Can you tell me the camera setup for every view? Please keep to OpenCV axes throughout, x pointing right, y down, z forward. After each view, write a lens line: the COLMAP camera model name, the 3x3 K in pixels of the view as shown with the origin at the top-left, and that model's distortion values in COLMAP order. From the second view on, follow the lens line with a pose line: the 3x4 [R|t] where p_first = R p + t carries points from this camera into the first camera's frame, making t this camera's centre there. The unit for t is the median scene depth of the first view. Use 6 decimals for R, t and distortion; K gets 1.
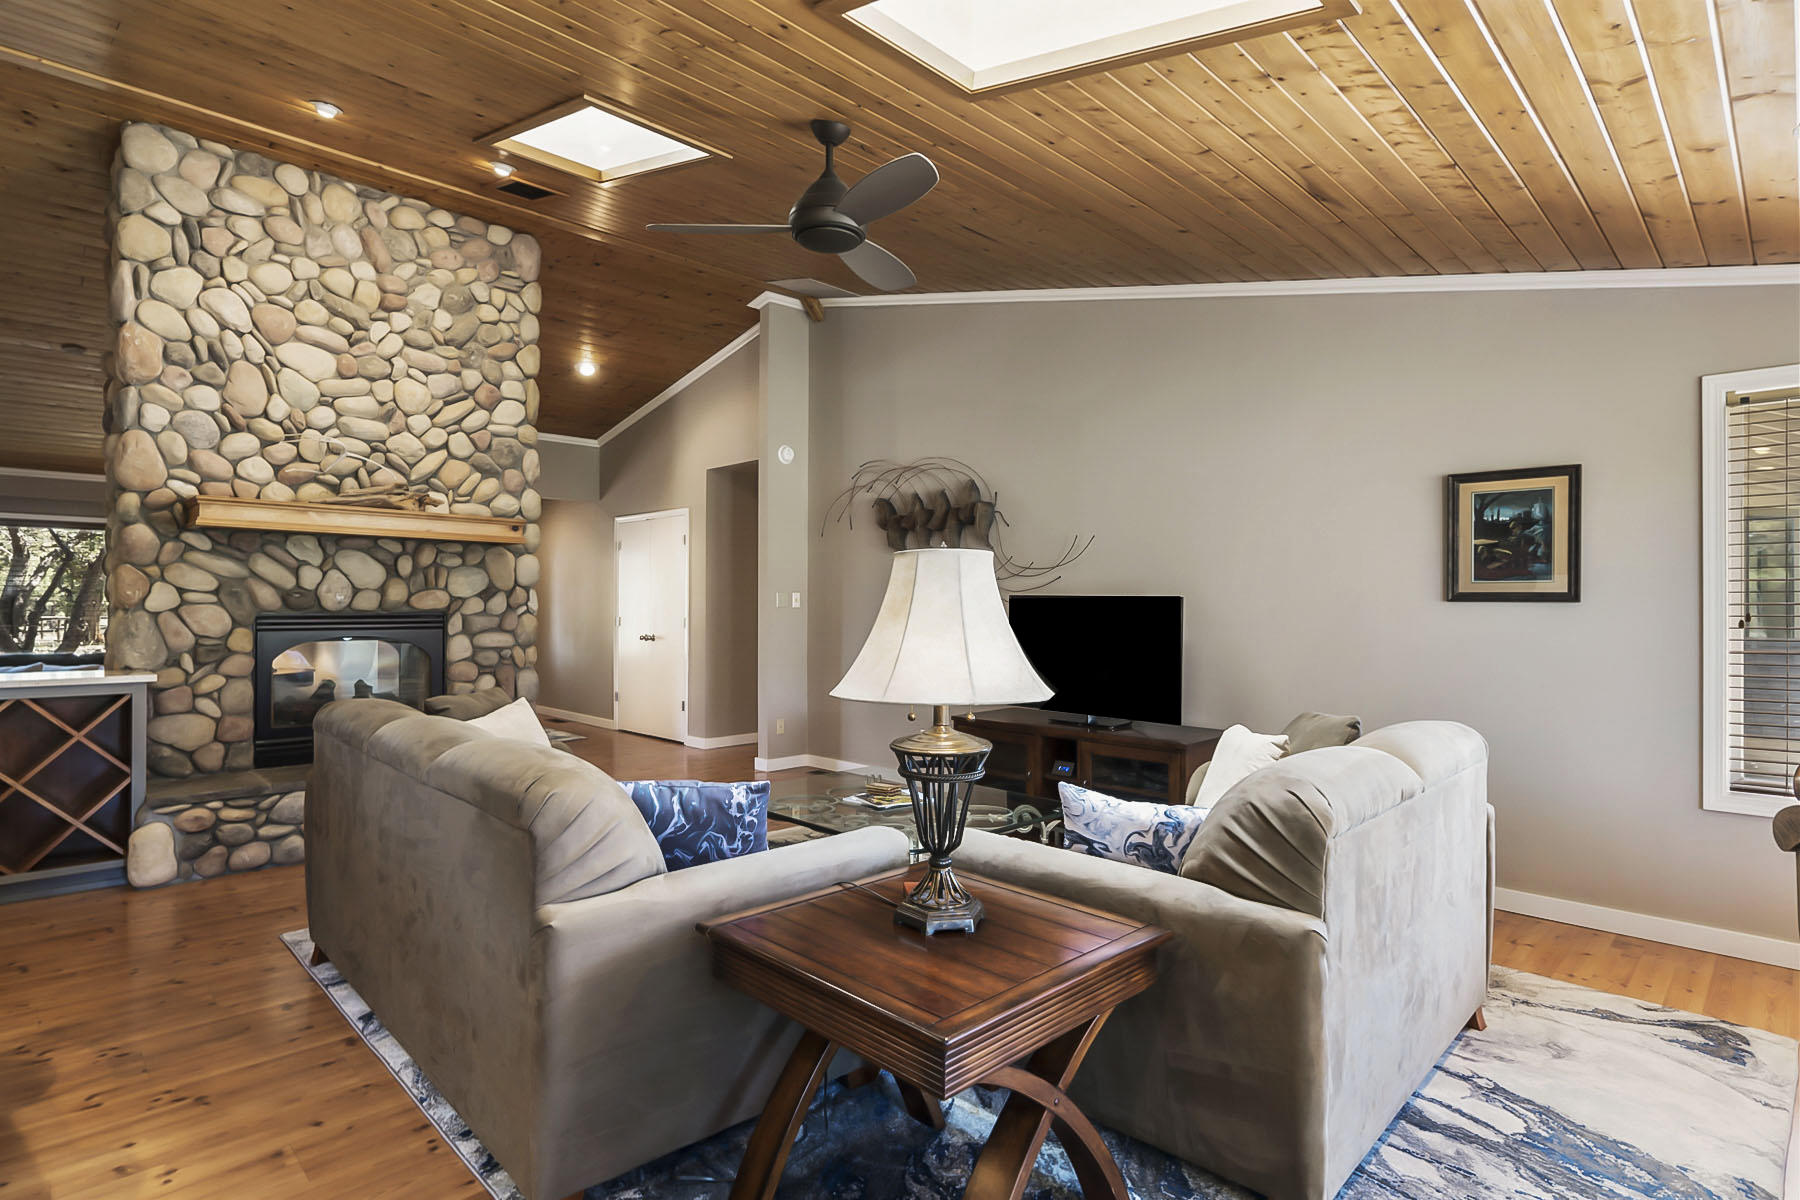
lens RADIAL K [[913.5, 0, 899.2], [0, 913.5, 595.3], [0, 0, 1]] dist [-0.002154, 0.000368]
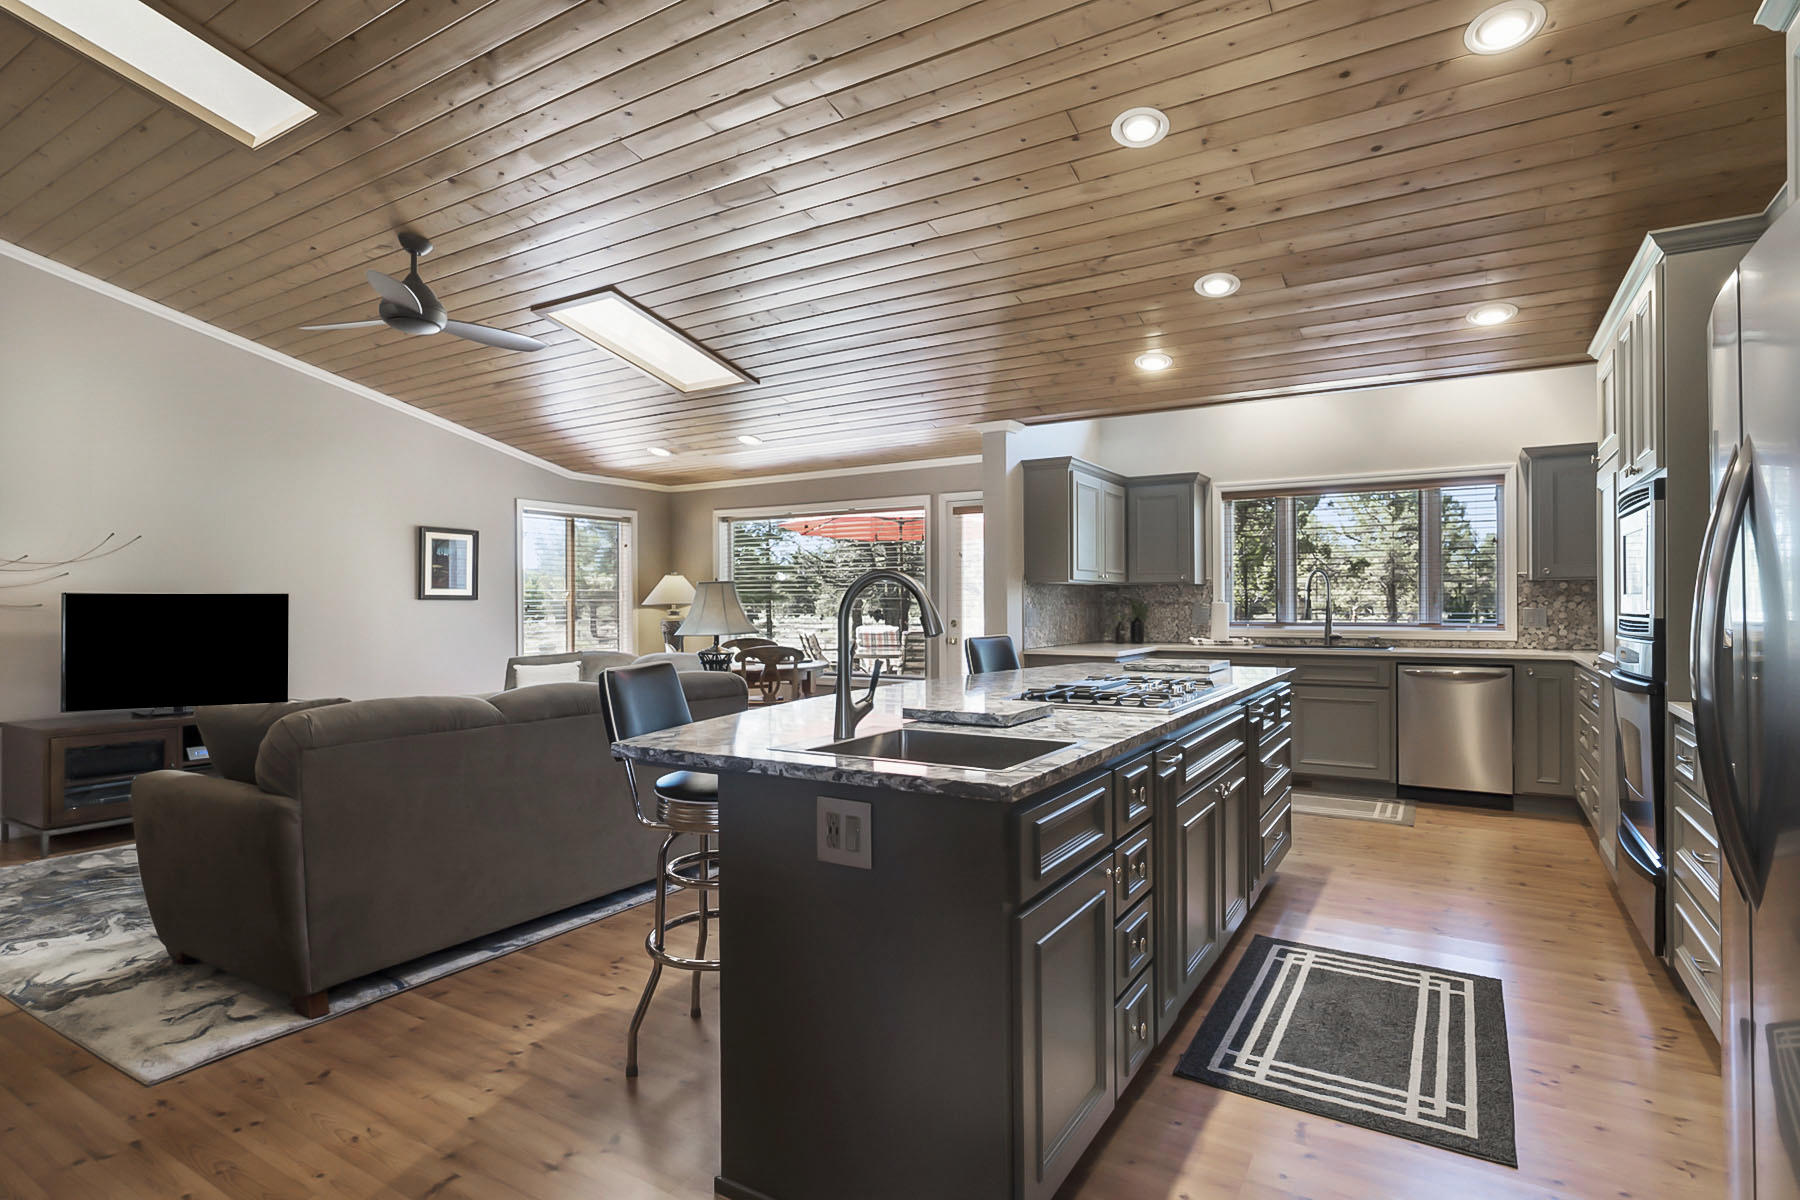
lens RADIAL K [[913.5, 0, 905.1], [0, 913.5, 602.9], [0, 0, 1]] dist [-0.002154, 0.000368]
pose [[-0.244729, -0.001707, 0.969590, -1.678868], [-0.006791, 0.999977, 0.000046, 0.008497], [-0.969568, -0.006573, -0.244735, 0.700631]]
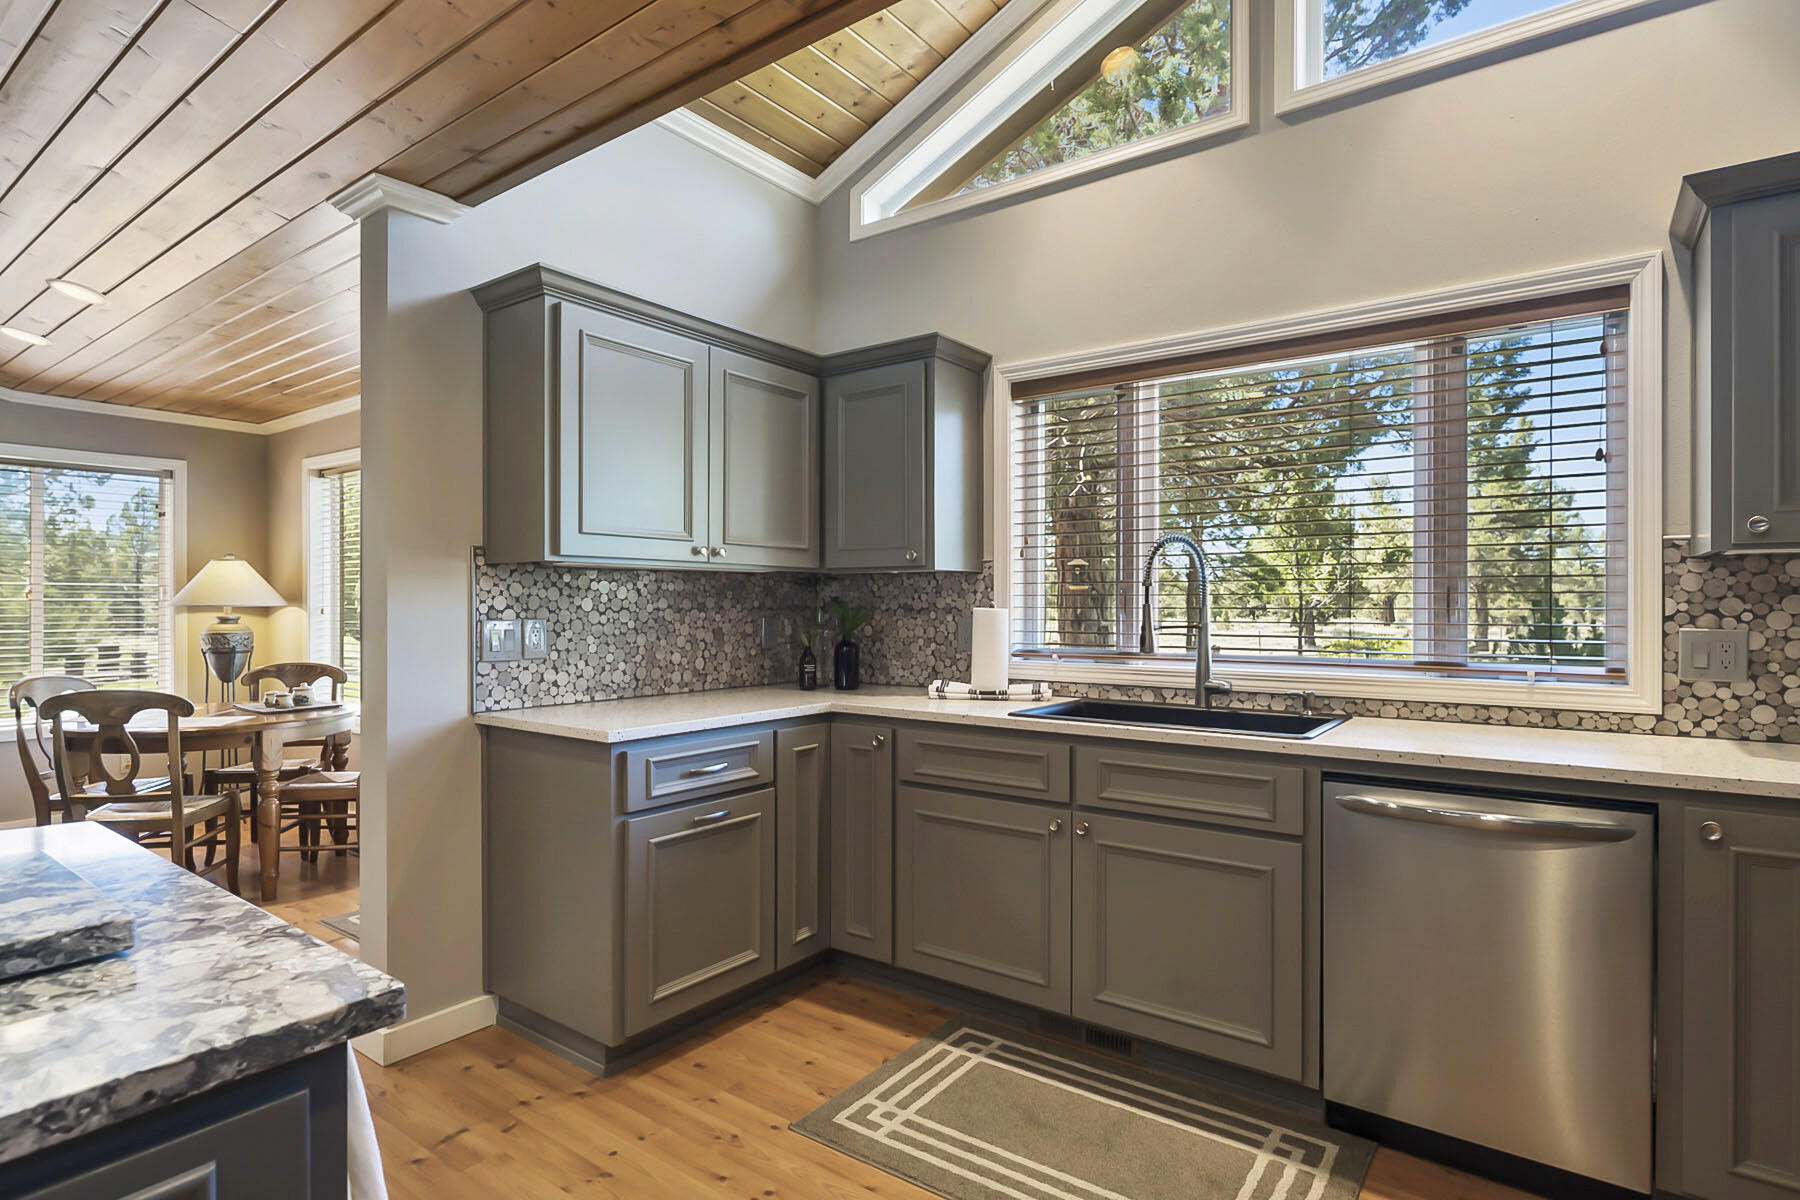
lens RADIAL K [[913.5, 0, 905.2], [0, 913.5, 603.0], [0, 0, 1]] dist [-0.002154, 0.000368]
pose [[-0.157627, -0.000151, 0.987499, -0.744315], [-0.012655, 0.999918, -0.001868, -0.001060], [-0.987418, -0.012791, -0.157616, -0.318763]]
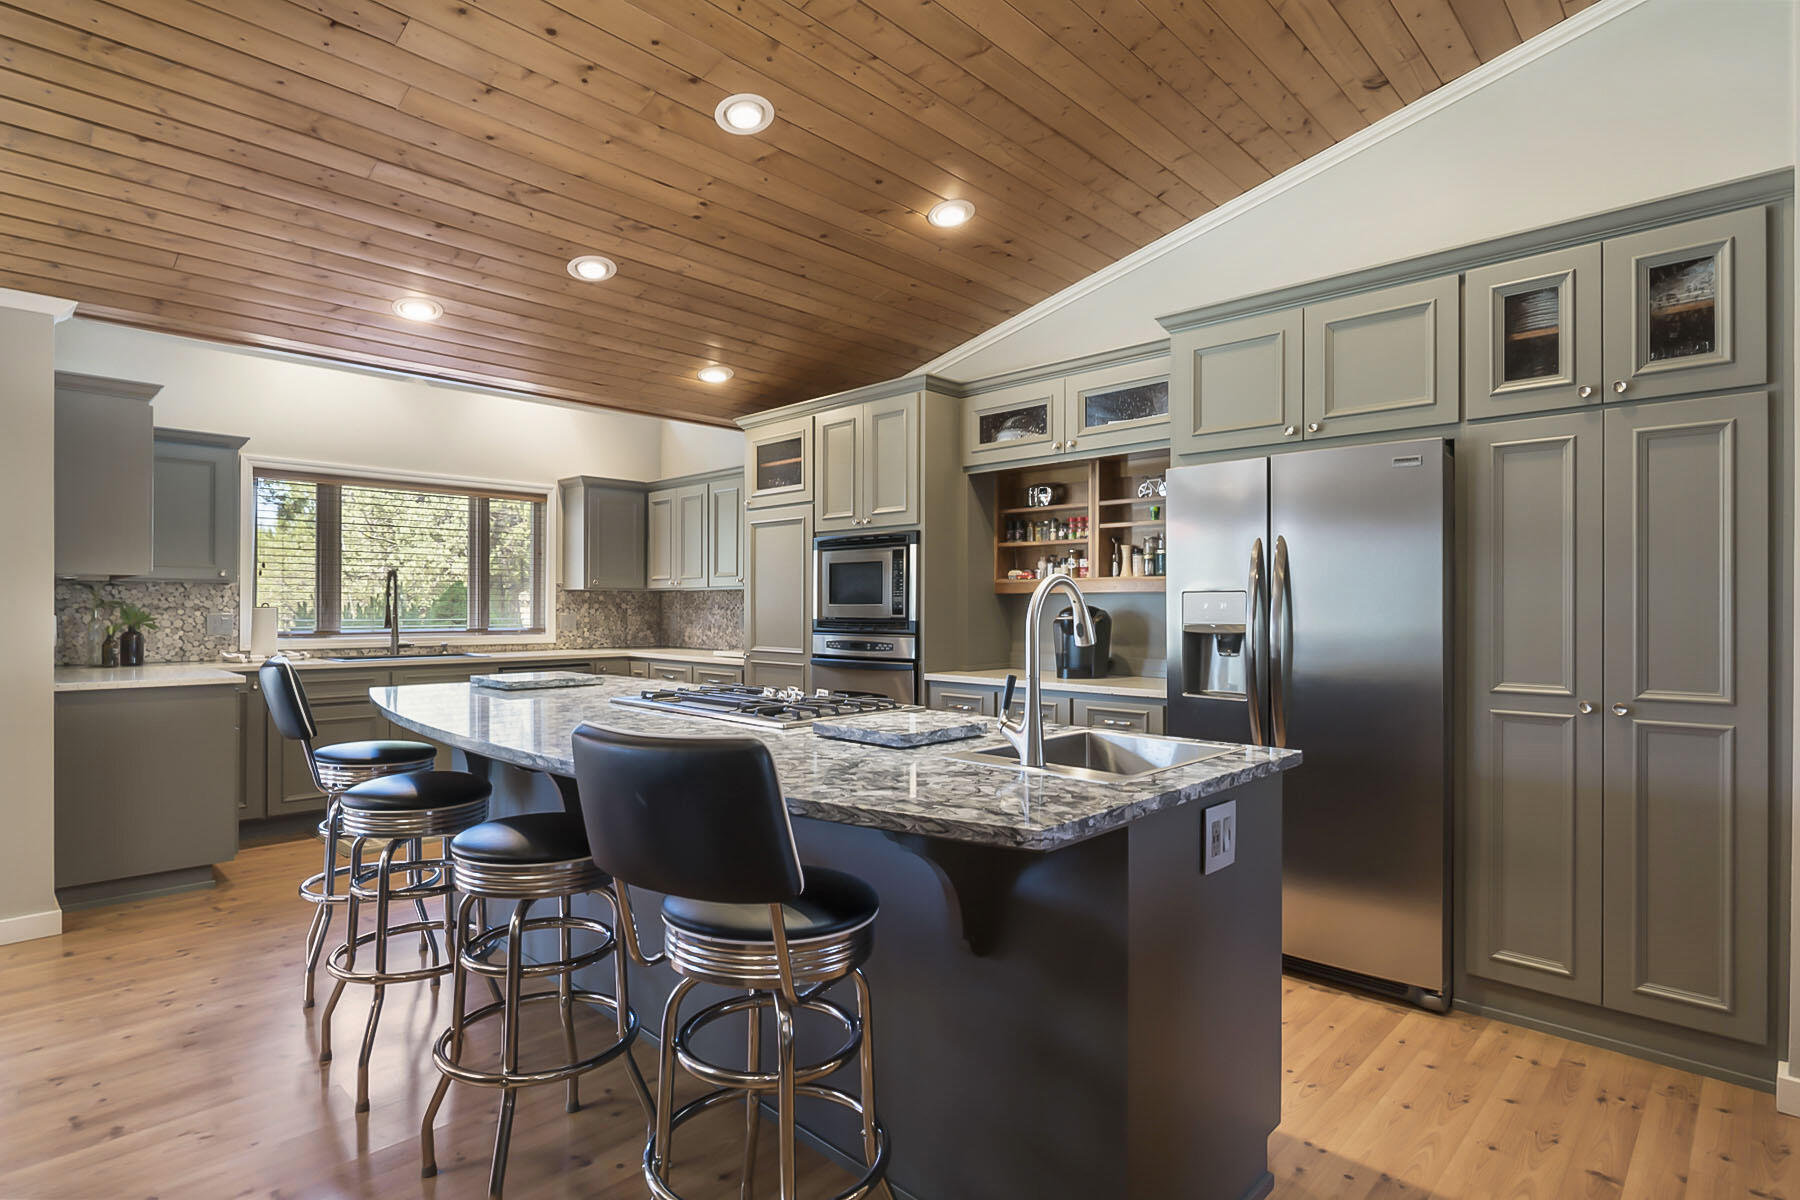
lens RADIAL K [[913.5, 0, 903.8], [0, 913.5, 604.2], [0, 0, 1]] dist [-0.002154, 0.000368]
pose [[-0.999617, -0.006625, -0.026869, -0.885778], [-0.006251, 0.999883, -0.013982, 0.013273], [0.026958, -0.013809, -0.999541, 1.183567]]
